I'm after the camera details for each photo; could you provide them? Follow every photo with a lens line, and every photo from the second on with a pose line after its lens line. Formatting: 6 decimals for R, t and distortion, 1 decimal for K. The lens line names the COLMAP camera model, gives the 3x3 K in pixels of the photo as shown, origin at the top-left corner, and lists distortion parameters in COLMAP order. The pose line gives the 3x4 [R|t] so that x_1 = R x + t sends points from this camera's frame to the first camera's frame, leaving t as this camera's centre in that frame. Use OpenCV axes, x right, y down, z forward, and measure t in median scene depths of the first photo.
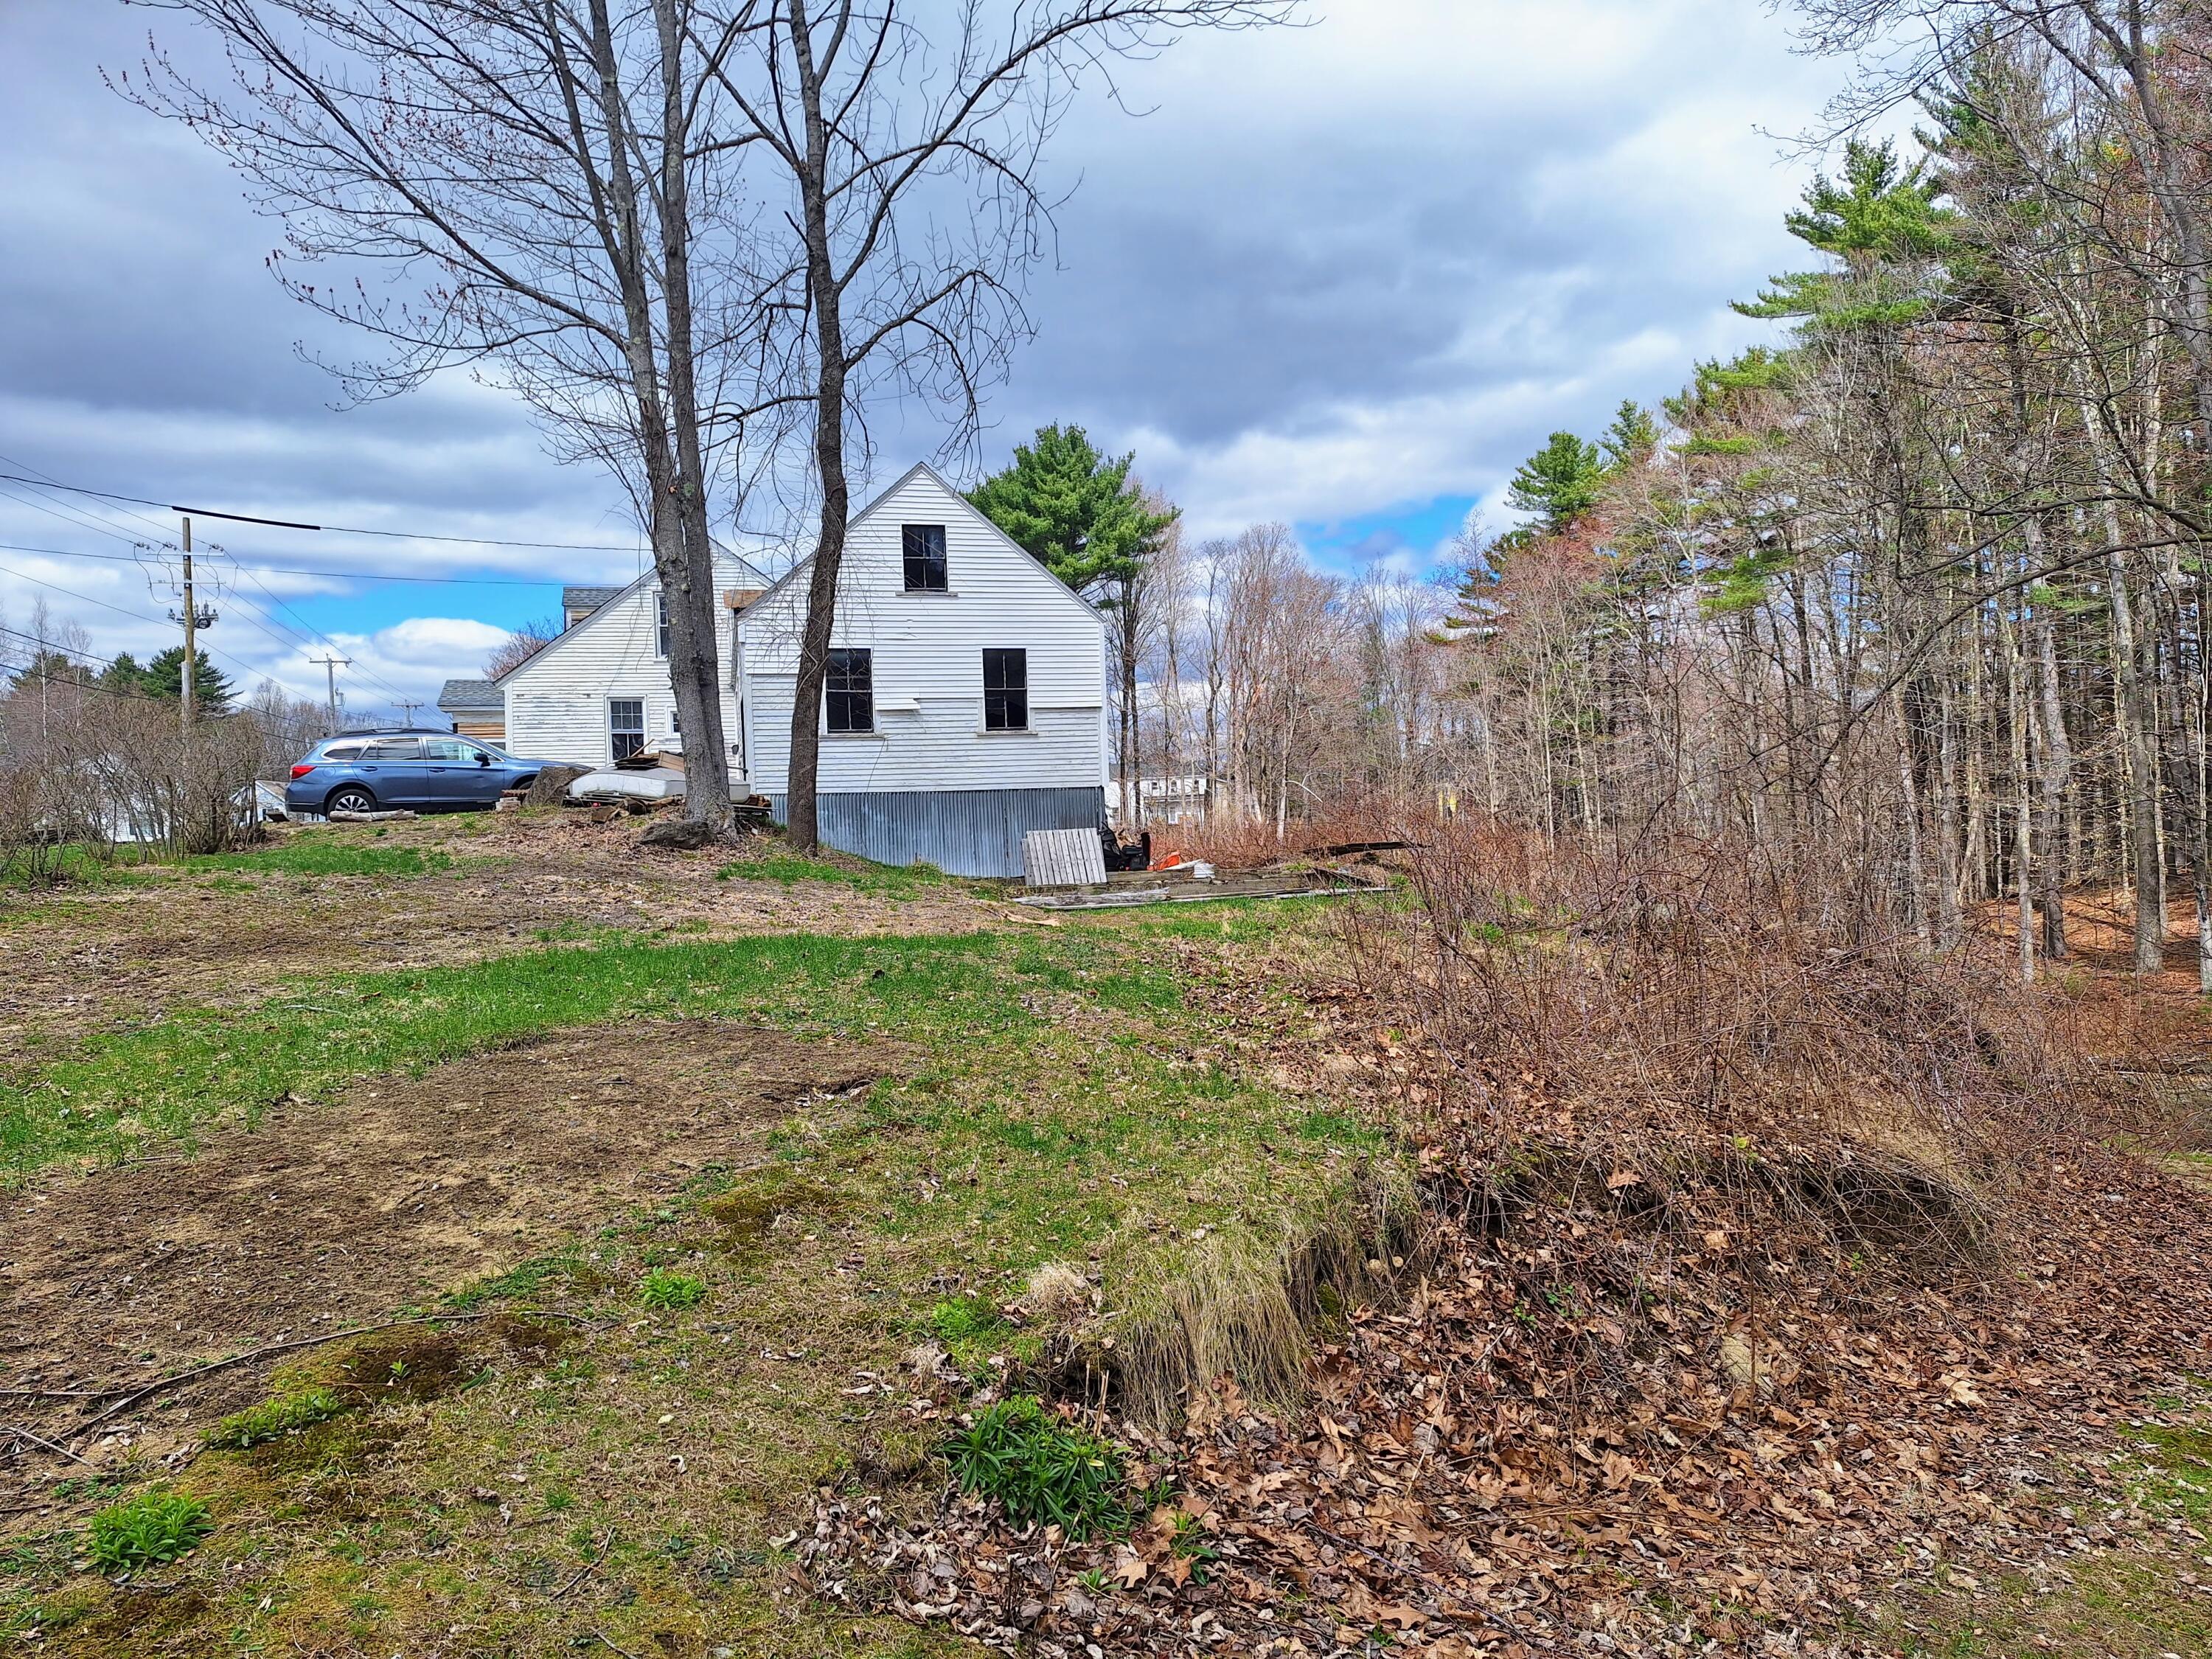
lens RADIAL K [[1556.3, 0, 1106.0], [0, 1556.3, 829.5], [0, 0, 1]] dist [0.104107, -0.137572]
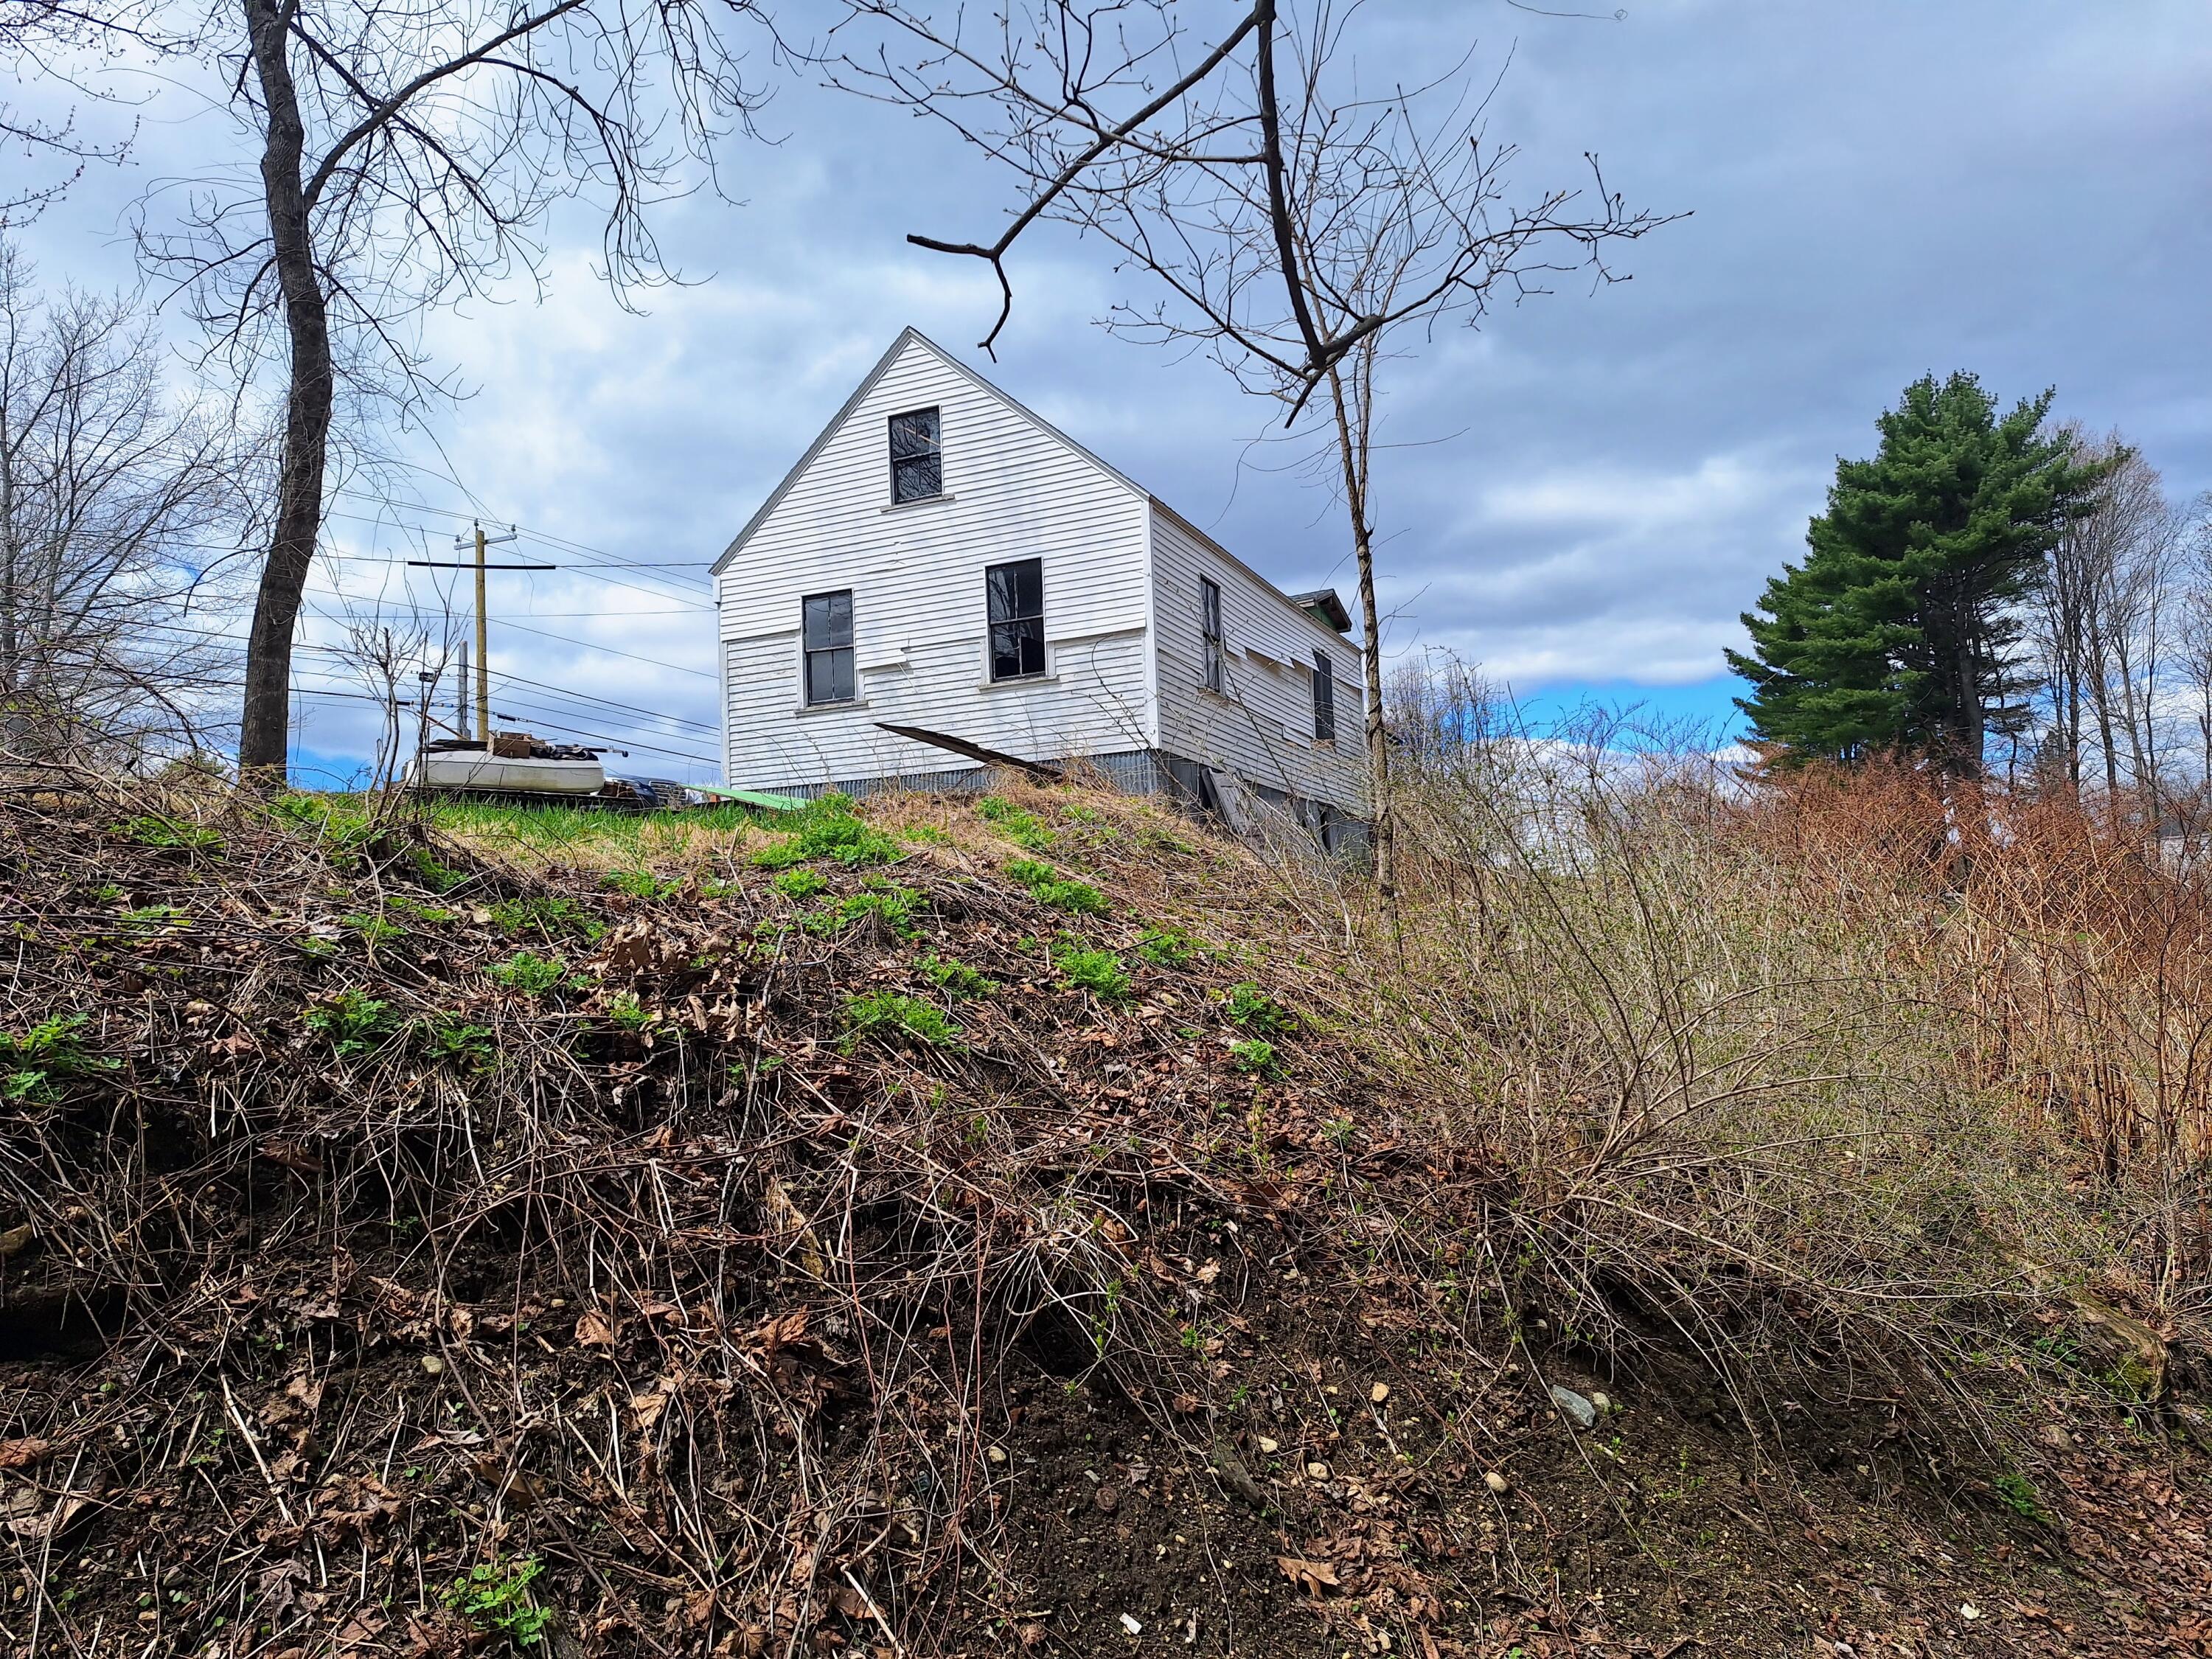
lens RADIAL K [[1556.3, 0, 1106.0], [0, 1556.3, 829.5], [0, 0, 1]] dist [0.104107, -0.137572]
pose [[0.795905, -0.056584, -0.602771, 0.181460], [0.018716, 0.997447, -0.068921, 0.024627], [0.605132, 0.043573, 0.794932, 0.227262]]
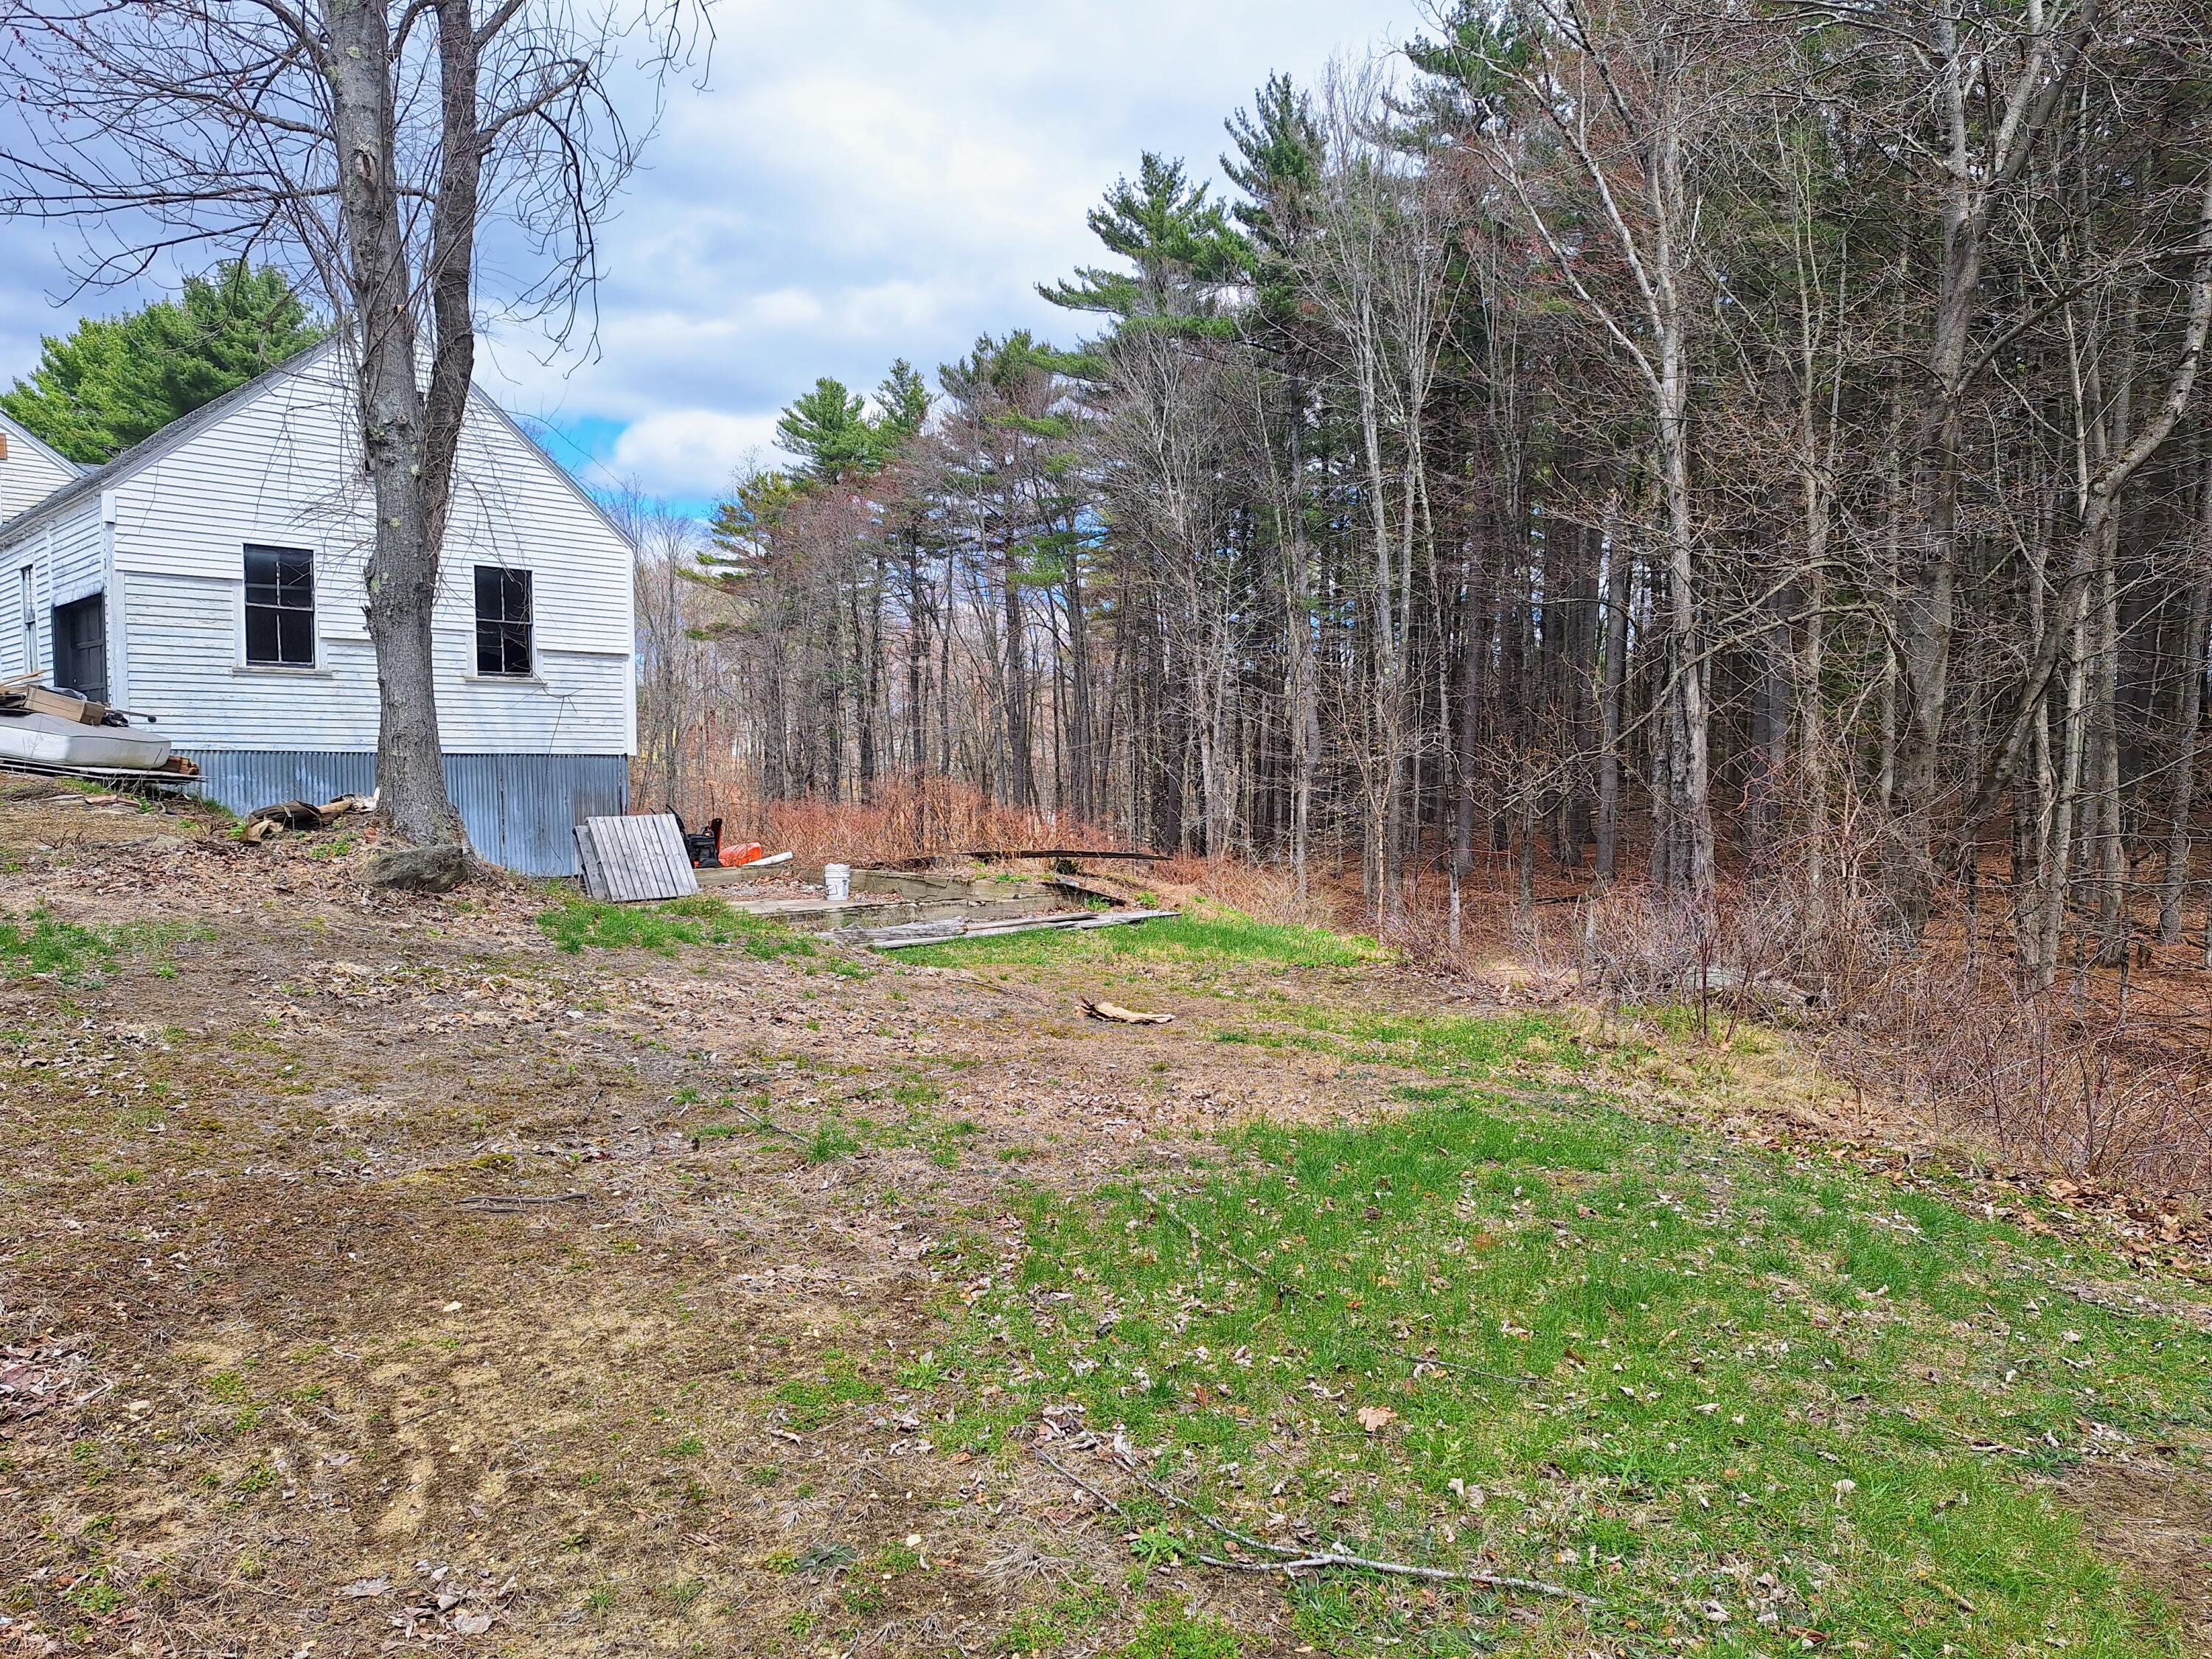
lens RADIAL K [[1556.3, 0, 1106.0], [0, 1556.3, 829.5], [0, 0, 1]] dist [0.104107, -0.137572]
pose [[0.851891, 0.015370, 0.523494, -0.103293], [-0.037007, 0.998837, 0.030897, -0.011253], [-0.522411, -0.045694, 0.851469, 0.088684]]
